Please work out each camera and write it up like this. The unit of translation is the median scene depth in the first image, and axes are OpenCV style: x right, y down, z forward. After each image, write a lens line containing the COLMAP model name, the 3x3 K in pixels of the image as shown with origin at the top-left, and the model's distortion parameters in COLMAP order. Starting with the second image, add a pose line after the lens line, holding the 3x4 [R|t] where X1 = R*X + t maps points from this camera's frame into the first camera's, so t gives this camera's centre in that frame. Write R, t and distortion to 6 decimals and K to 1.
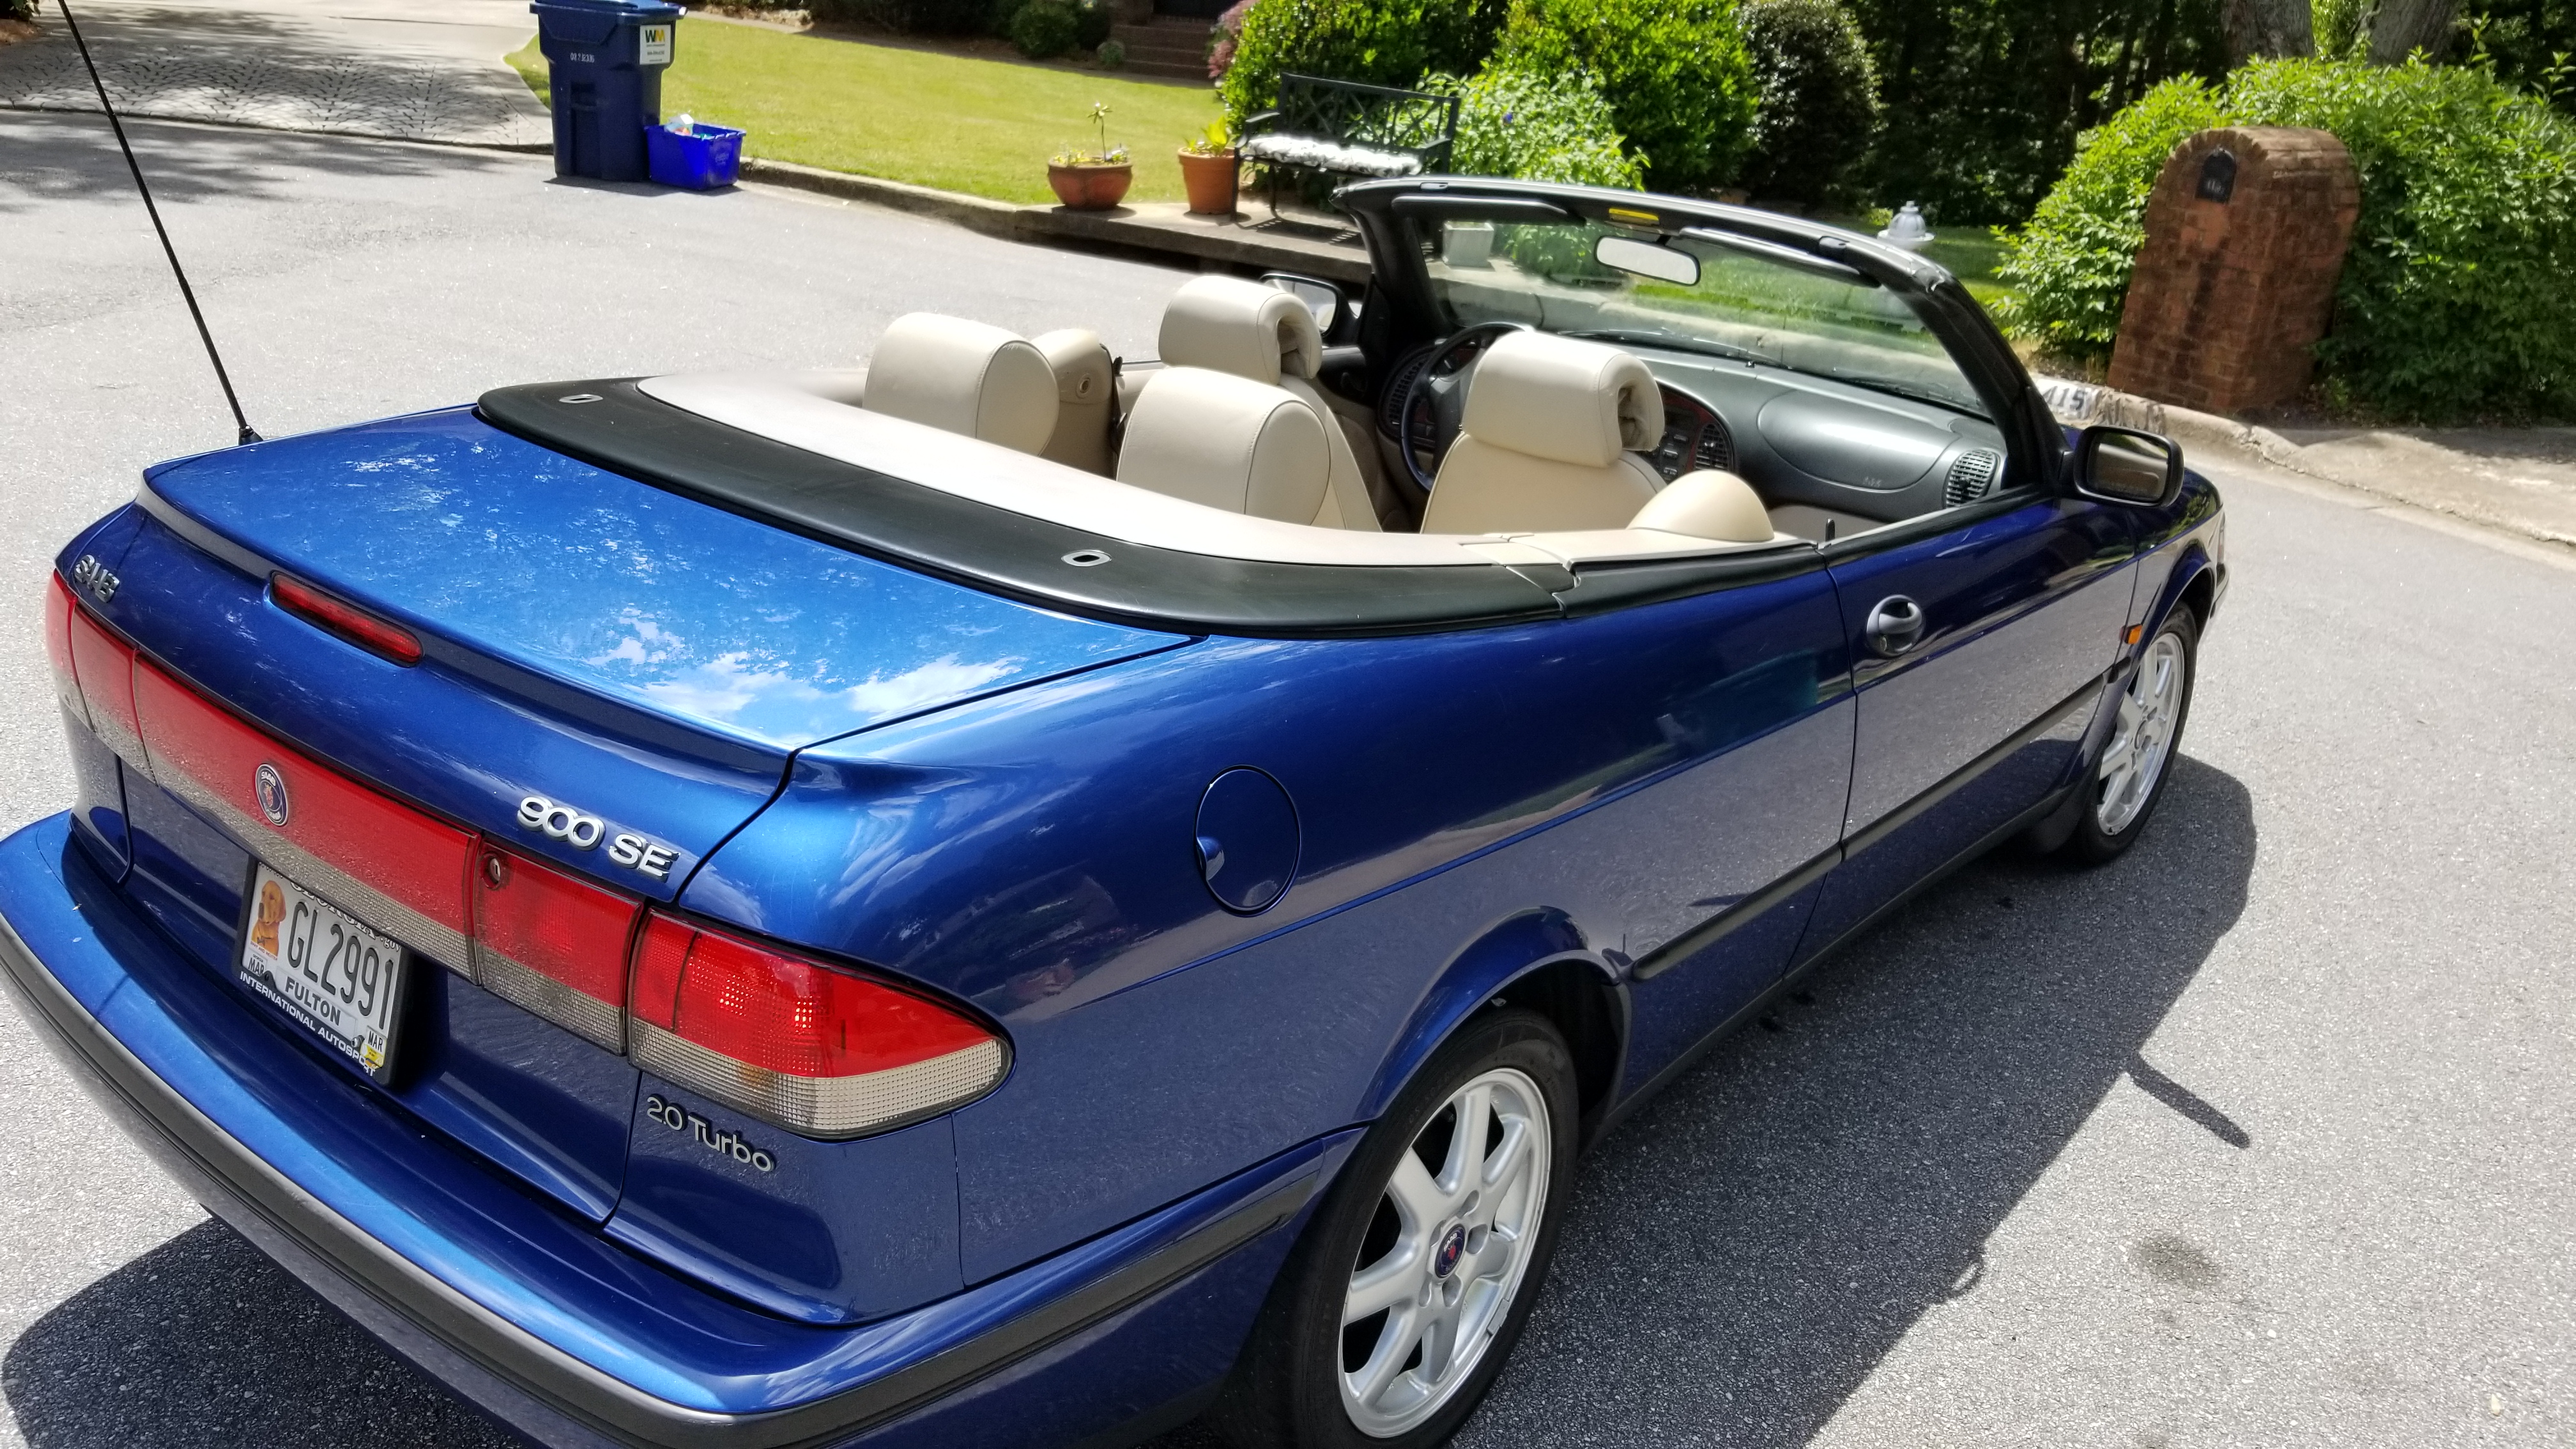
lens RADIAL K [[2058.5, 0, 1264.5], [0, 2058.5, 745.8], [0, 0, 1]] dist [0.052491, -0.084331]
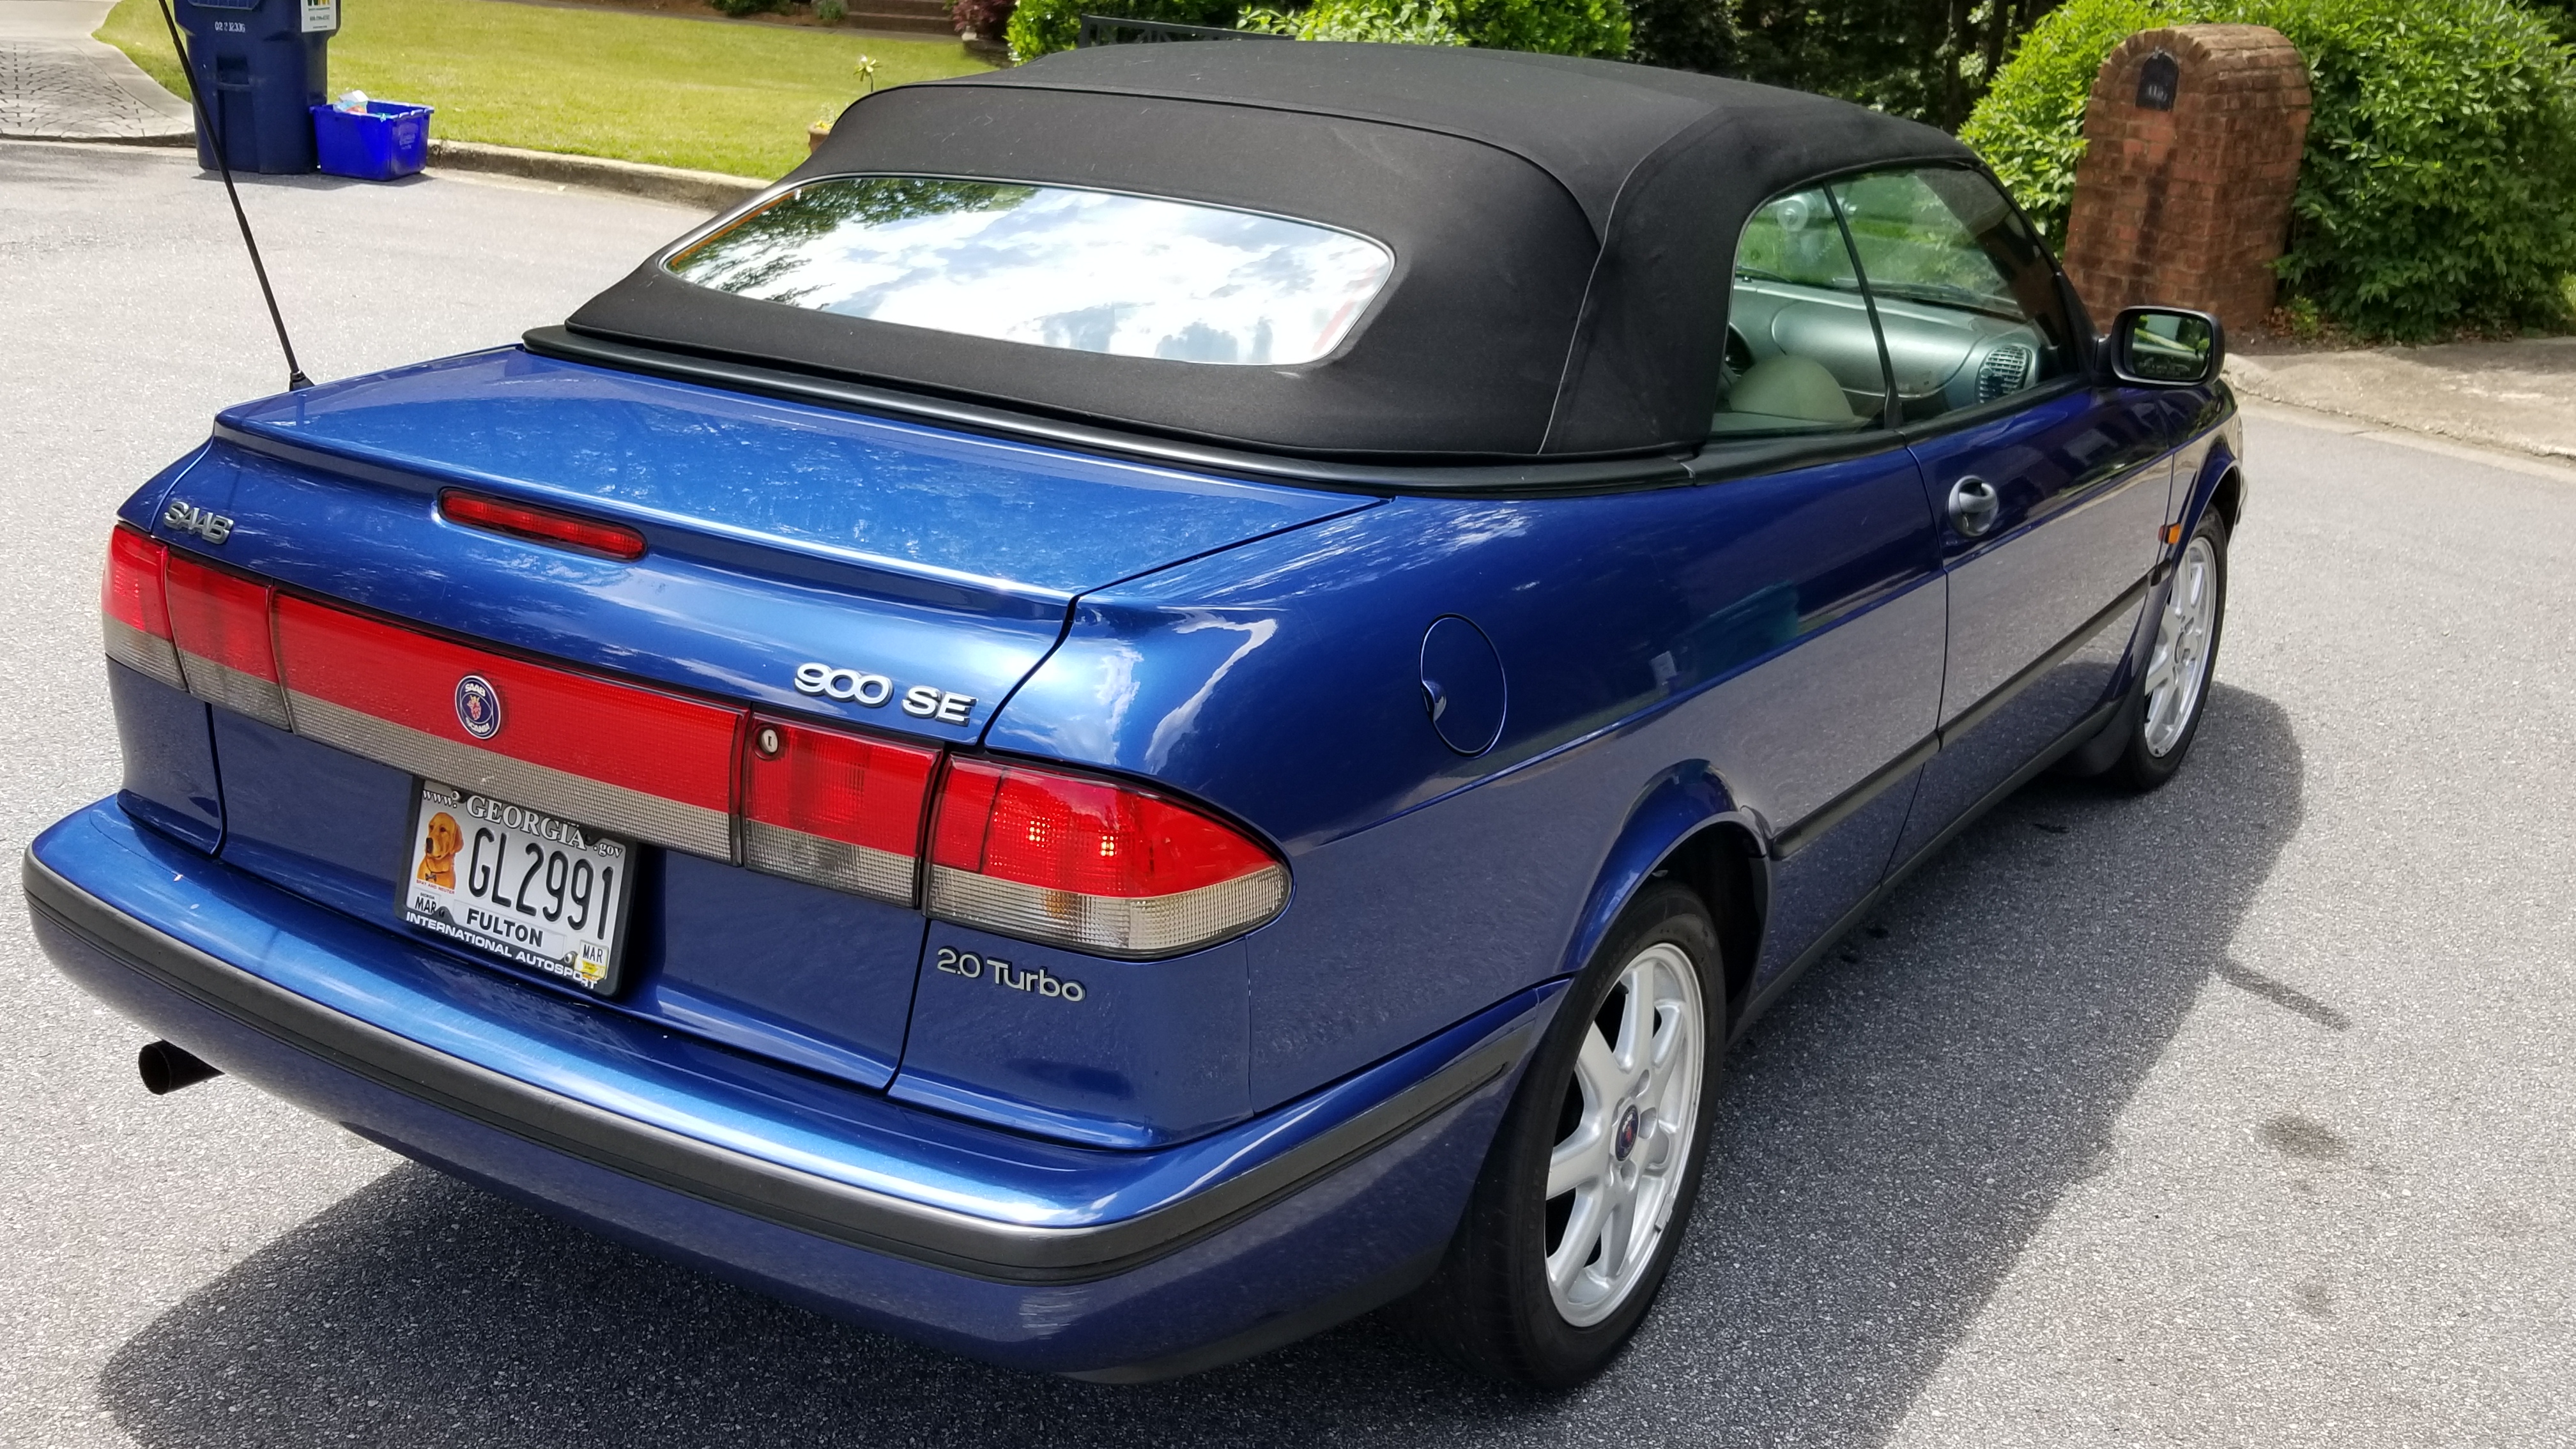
lens RADIAL K [[2558.9, 0, 1293.9], [0, 2558.9, 739.0], [0, 0, 1]] dist [0.030573, 0.000000]
pose [[0.991892, -0.069020, 0.106712, -0.133566], [0.073590, 0.996507, -0.039488, 0.068217], [-0.103614, 0.047021, 0.993506, -0.147454]]
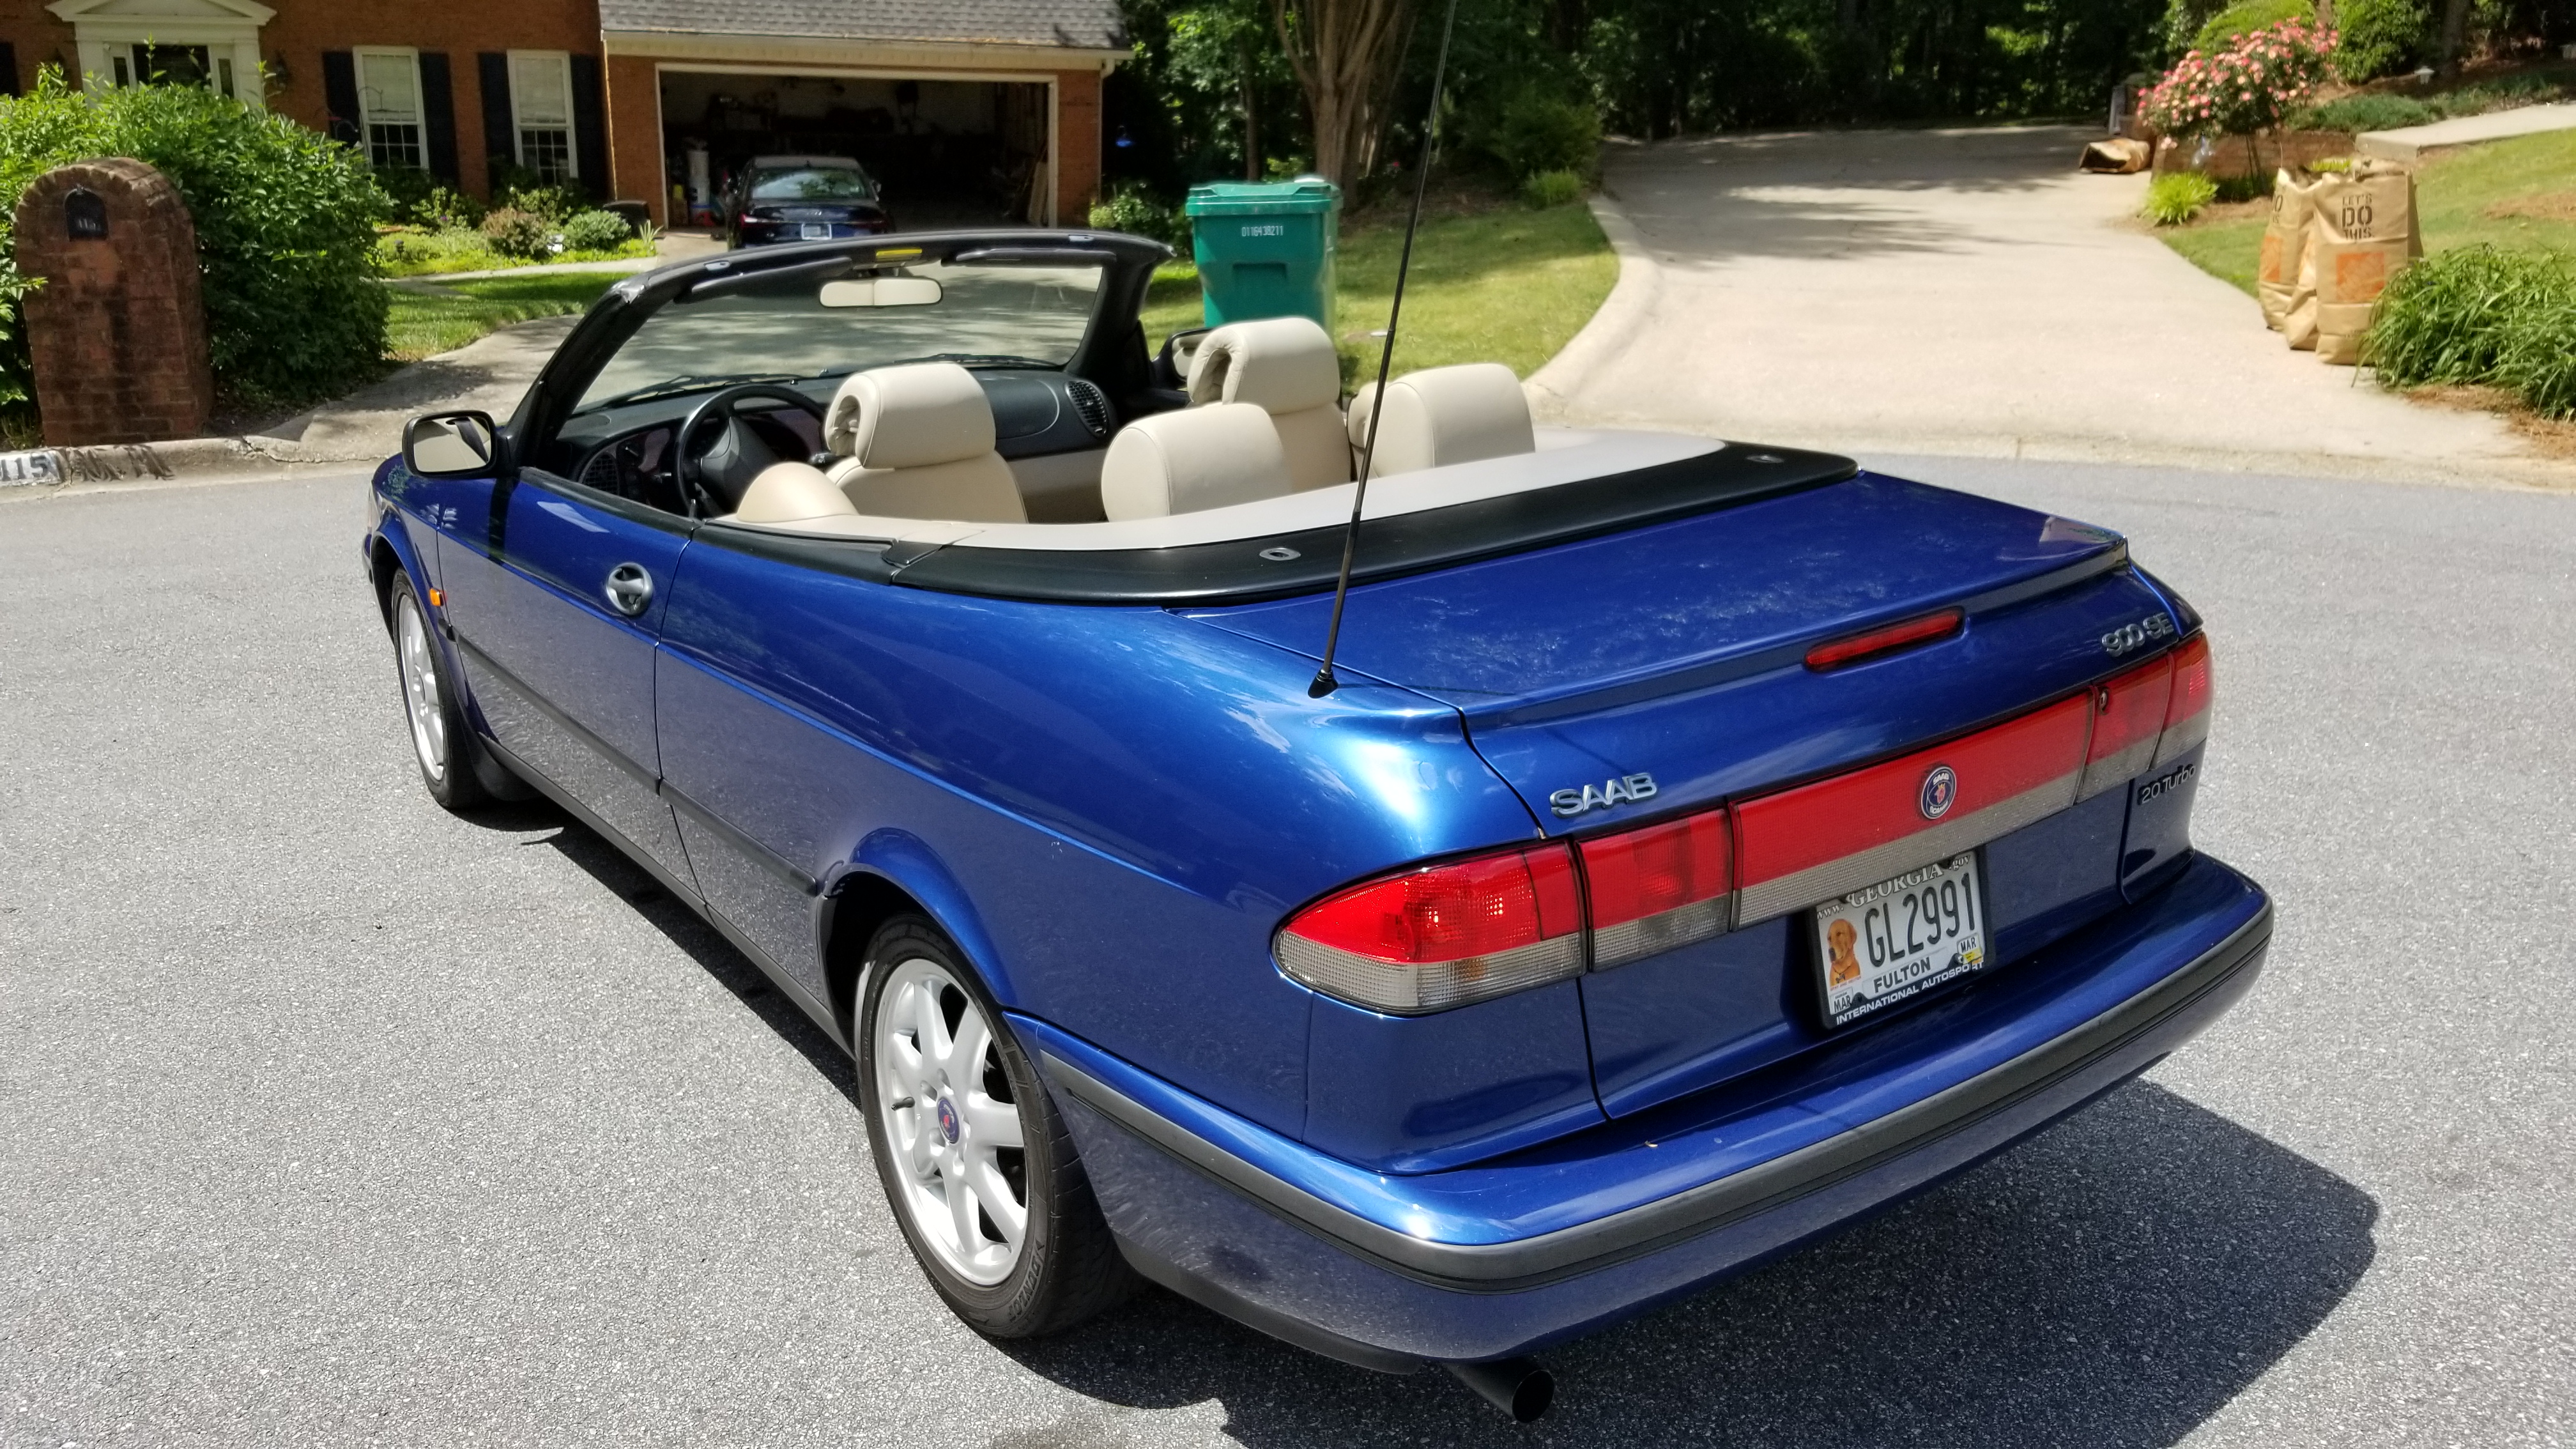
lens RADIAL K [[2058.5, 0, 1230.0], [0, 2058.5, 731.6], [0, 0, 1]] dist [0.052491, -0.084331]
pose [[0.260910, -0.382395, 0.886397, -0.957161], [0.385863, 0.882972, 0.267339, -0.283319], [-0.884893, 0.272276, 0.377928, 0.534644]]
